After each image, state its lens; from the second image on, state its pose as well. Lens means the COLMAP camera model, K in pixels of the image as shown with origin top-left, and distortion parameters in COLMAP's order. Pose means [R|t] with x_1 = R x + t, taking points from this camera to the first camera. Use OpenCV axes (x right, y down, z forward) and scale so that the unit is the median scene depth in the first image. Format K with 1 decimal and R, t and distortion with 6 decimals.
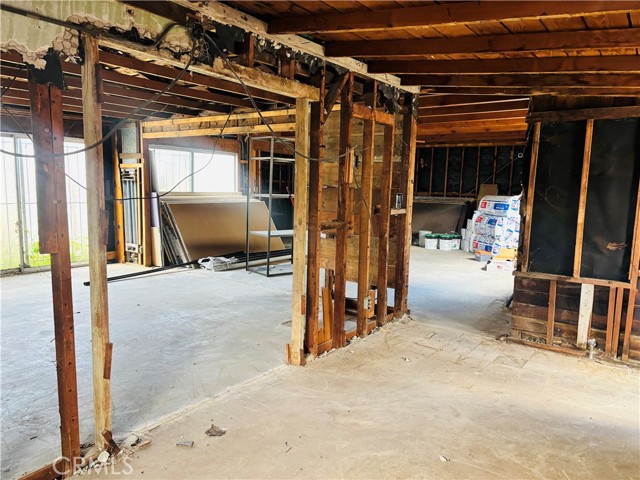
lens RADIAL K [[479.3, 0, 319.2], [0, 479.3, 244.5], [0, 0, 1]] dist [0.011933, -0.001175]
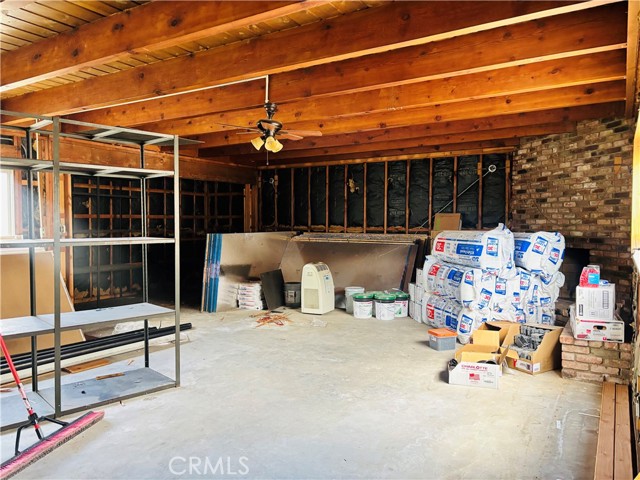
lens RADIAL K [[479.3, 0, 320.0], [0, 479.3, 238.1], [0, 0, 1]] dist [0.011933, -0.001175]
pose [[0.997471, -0.026830, 0.065810, 0.140848], [0.032789, 0.995292, -0.091209, -0.039223], [-0.063053, 0.093136, 0.993655, 0.377930]]
